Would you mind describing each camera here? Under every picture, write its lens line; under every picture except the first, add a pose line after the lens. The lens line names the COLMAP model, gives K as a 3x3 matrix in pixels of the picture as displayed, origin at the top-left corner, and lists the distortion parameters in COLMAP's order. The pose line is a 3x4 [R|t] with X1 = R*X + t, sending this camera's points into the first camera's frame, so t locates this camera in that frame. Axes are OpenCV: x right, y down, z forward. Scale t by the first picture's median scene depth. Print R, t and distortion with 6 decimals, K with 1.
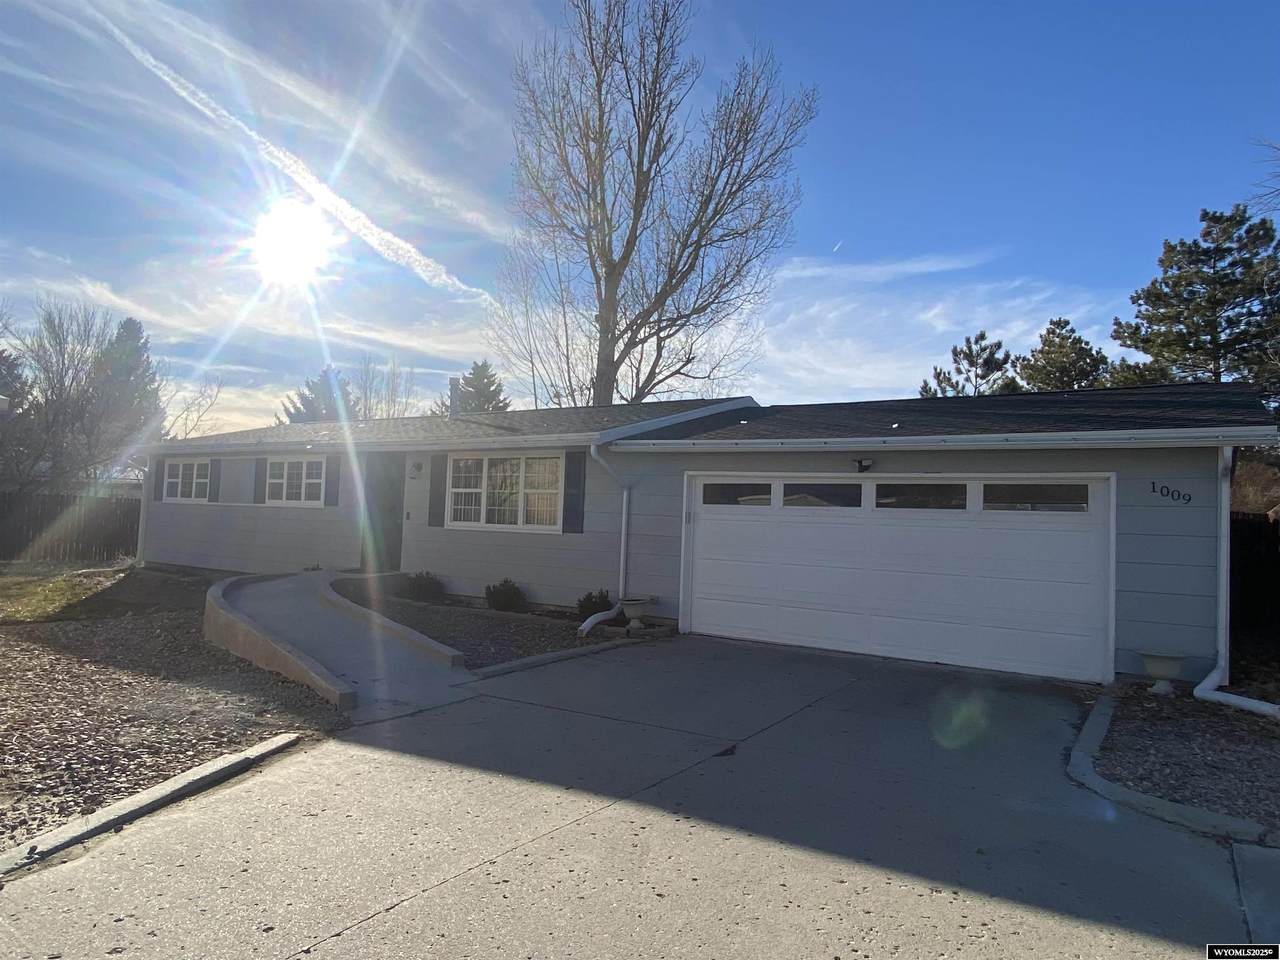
lens RADIAL K [[810.8, 0, 643.1], [0, 810.8, 482.9], [0, 0, 1]] dist [0.020206, -0.002892]
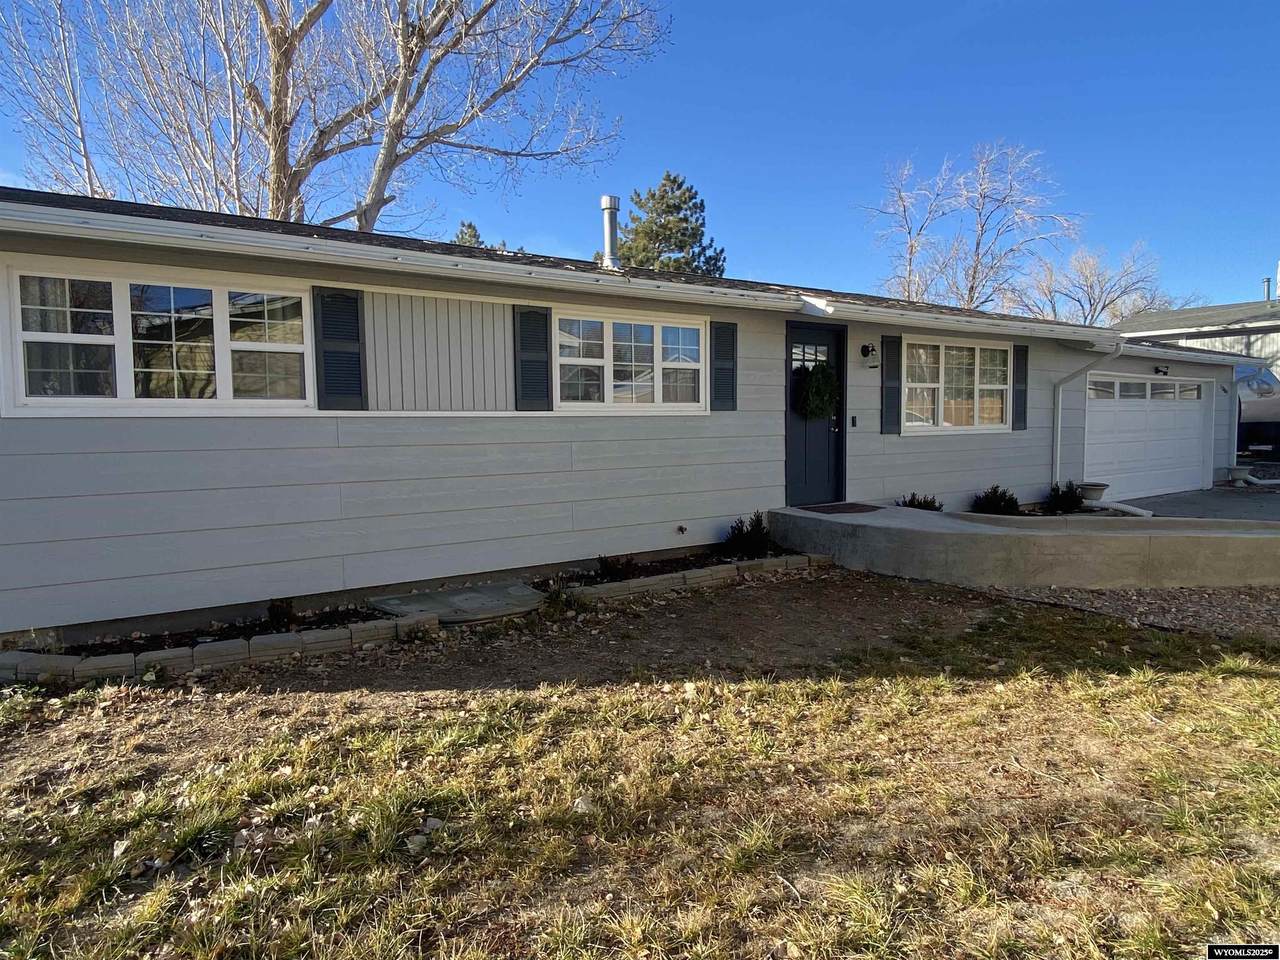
lens RADIAL K [[810.8, 0, 646.2], [0, 810.8, 487.3], [0, 0, 1]] dist [0.020206, -0.002892]
pose [[0.354884, -0.110791, 0.928322, -0.934996], [-0.015153, 0.992141, 0.124200, 0.011721], [-0.934787, -0.058144, 0.350416, 0.852024]]
